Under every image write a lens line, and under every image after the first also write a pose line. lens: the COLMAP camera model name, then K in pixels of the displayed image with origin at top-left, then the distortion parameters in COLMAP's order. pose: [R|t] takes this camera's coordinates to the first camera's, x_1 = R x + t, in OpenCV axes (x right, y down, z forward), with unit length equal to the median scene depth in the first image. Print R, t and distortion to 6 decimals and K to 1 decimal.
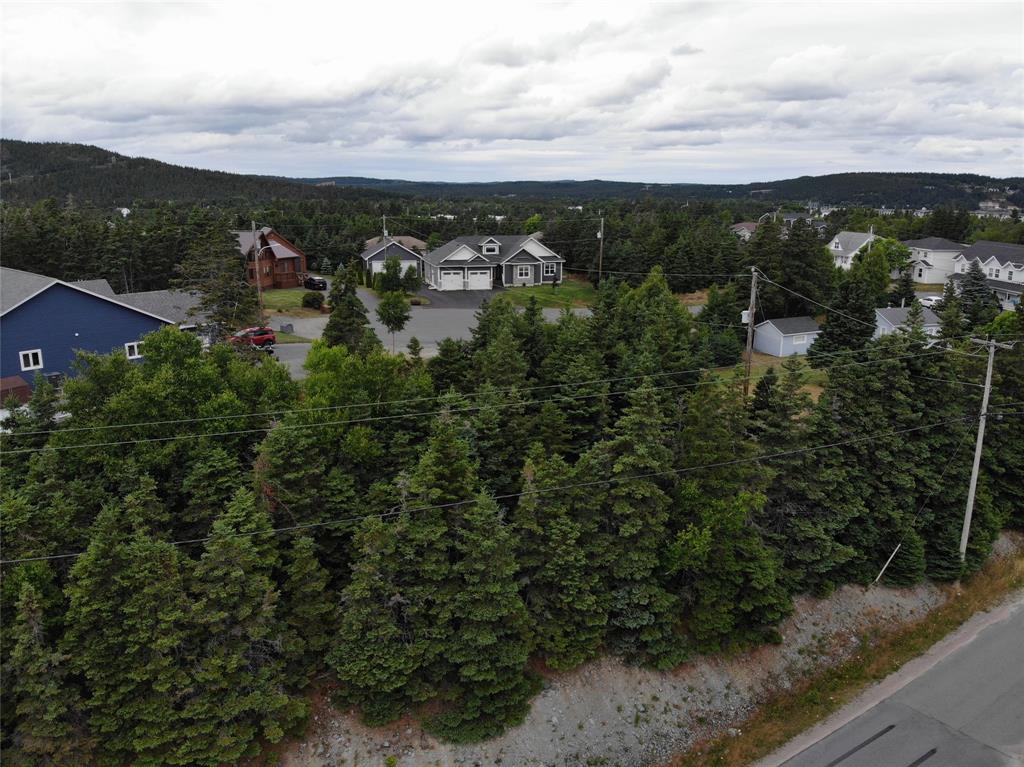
lens RADIAL K [[804.8, 0, 510.8], [0, 804.8, 369.7], [0, 0, 1]] dist [0.072063, -0.210969]
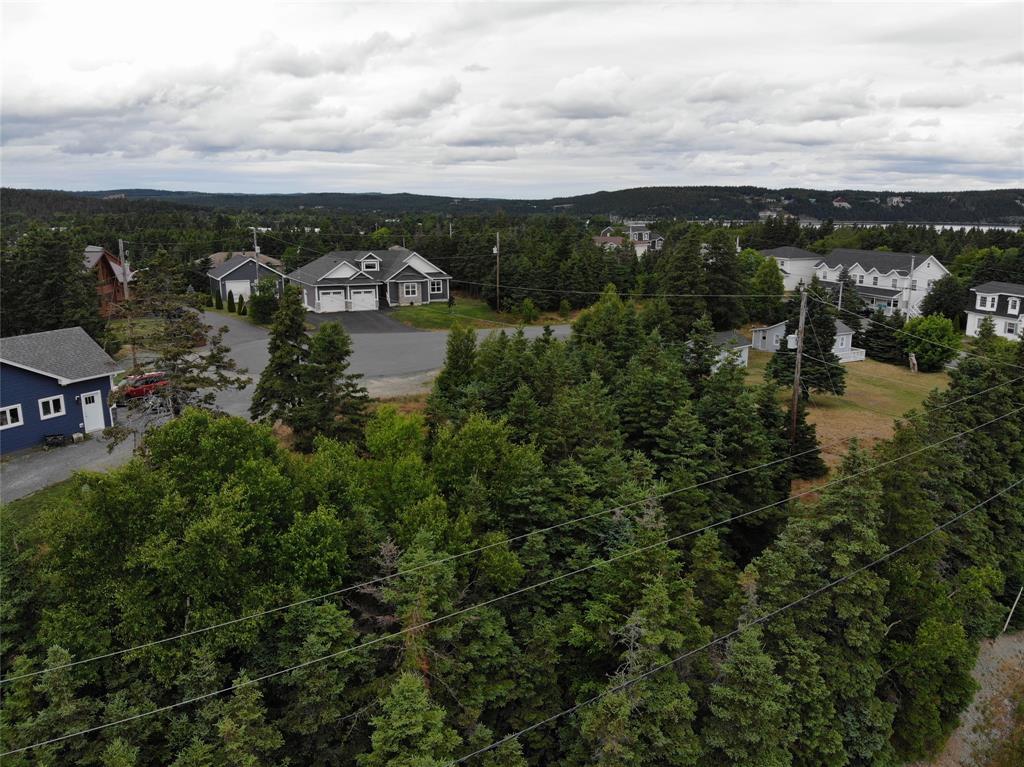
lens RADIAL K [[782.2, 0, 507.9], [0, 782.2, 385.7], [0, 0, 1]] dist [0.061360, -0.175383]
pose [[0.970437, -0.054966, 0.235013, -0.092253], [0.052567, 0.998482, 0.016465, -0.019617], [-0.235561, -0.003624, 0.971853, 0.092574]]
